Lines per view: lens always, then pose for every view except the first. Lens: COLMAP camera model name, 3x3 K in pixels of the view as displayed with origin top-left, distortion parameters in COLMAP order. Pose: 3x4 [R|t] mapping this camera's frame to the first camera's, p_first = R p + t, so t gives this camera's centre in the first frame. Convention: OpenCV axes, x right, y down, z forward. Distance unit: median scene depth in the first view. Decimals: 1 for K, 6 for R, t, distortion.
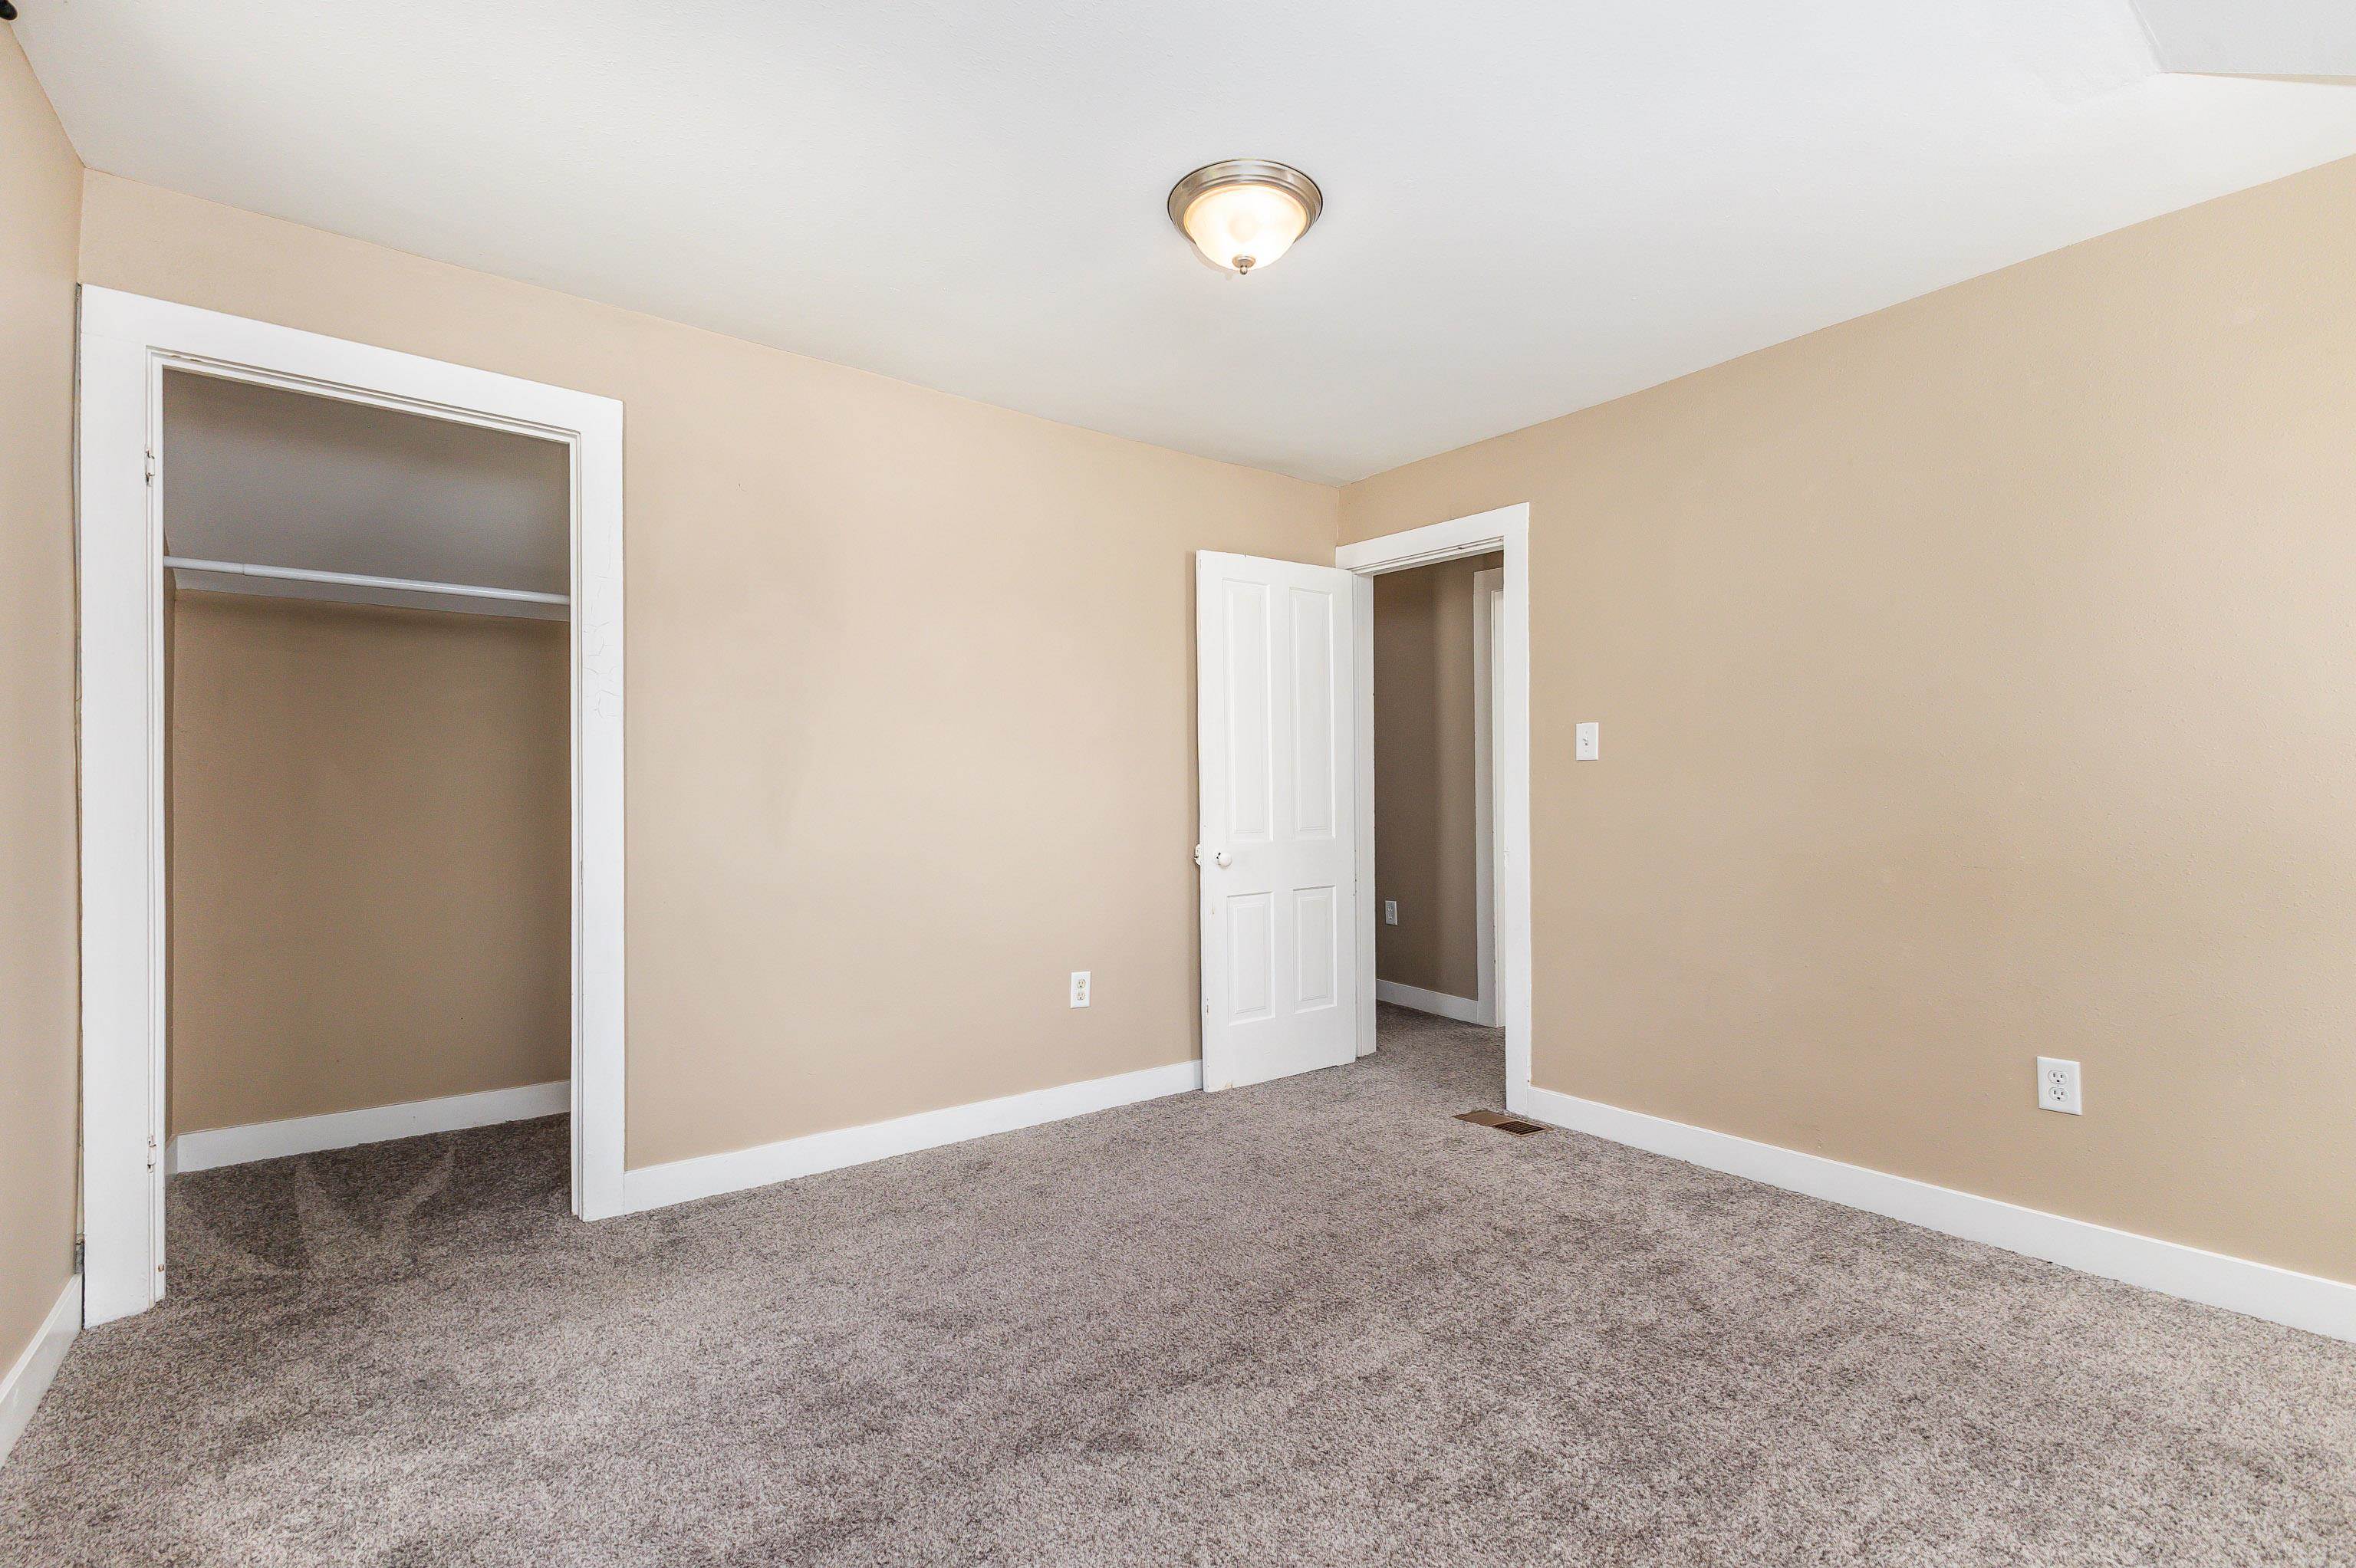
lens RADIAL K [[1029.1, 0, 1176.3], [0, 1029.1, 784.4], [0, 0, 1]] dist [0.010369, -0.003909]
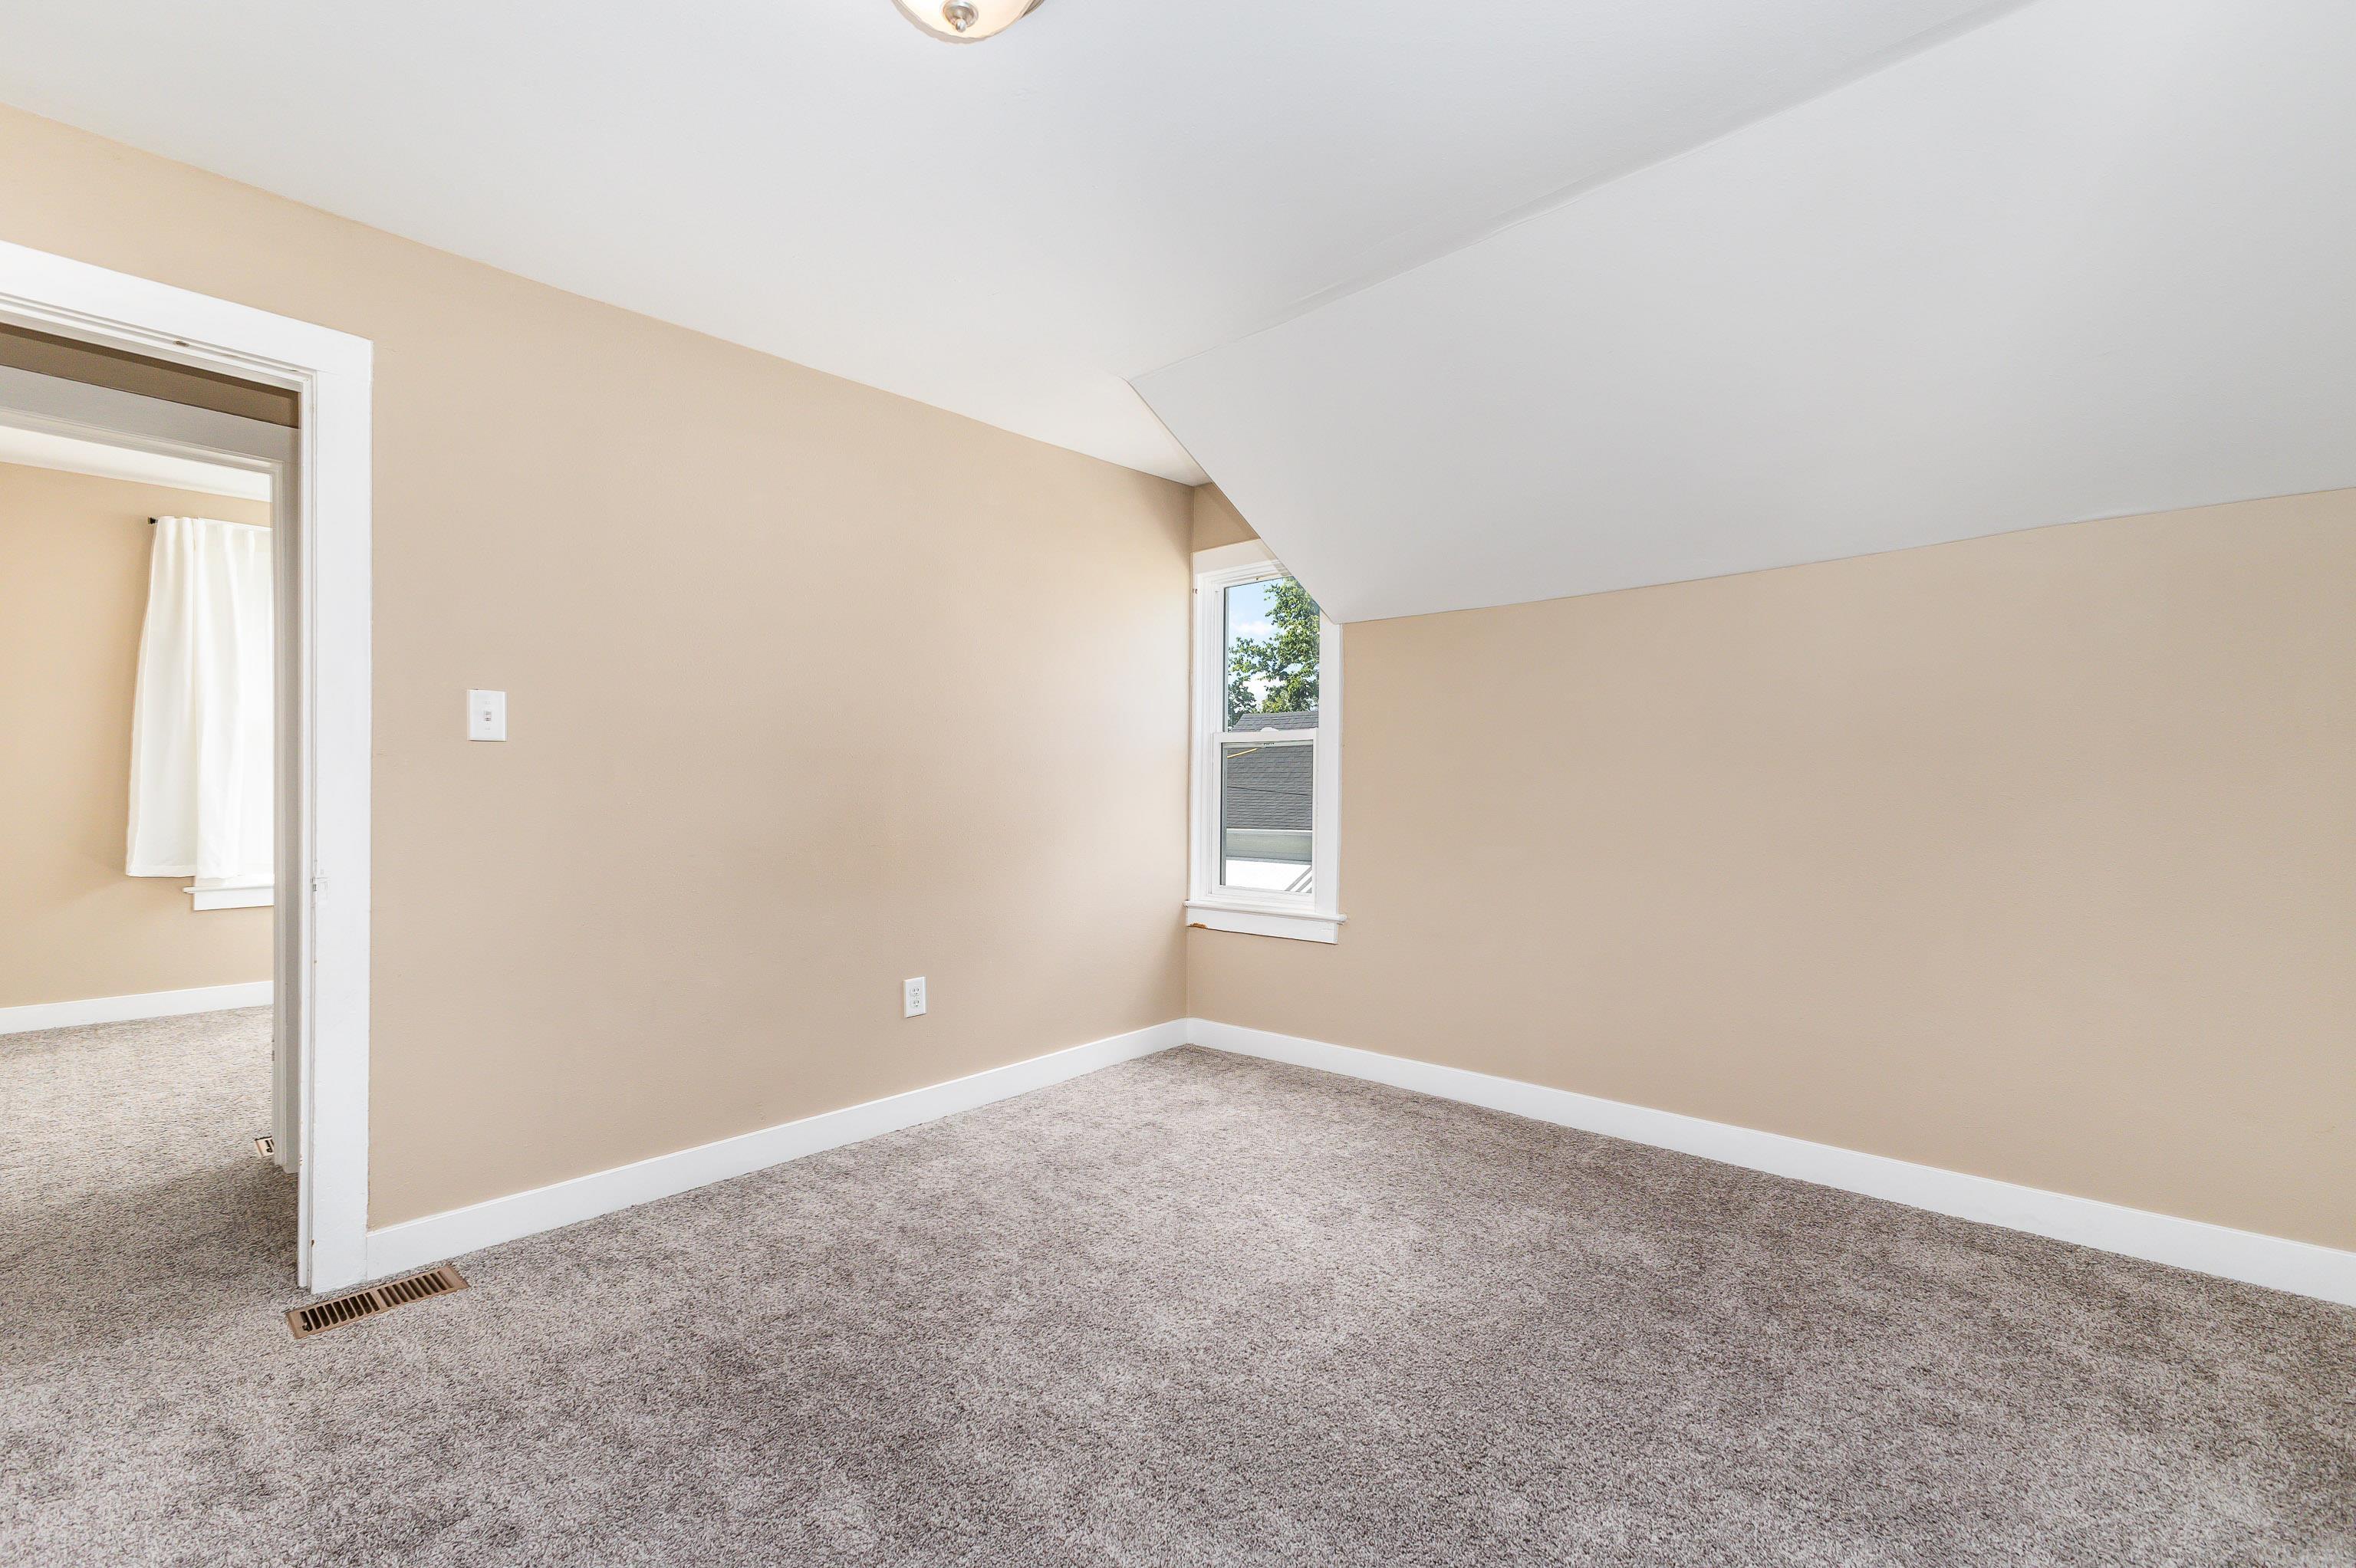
lens RADIAL K [[1029.1, 0, 1174.0], [0, 1029.1, 789.4], [0, 0, 1]] dist [0.010369, -0.003909]
pose [[-0.173396, 0.009262, 0.984809, -0.448562], [-0.002218, 0.999950, -0.009795, 0.018978], [-0.984850, -0.003883, -0.173366, 0.697213]]
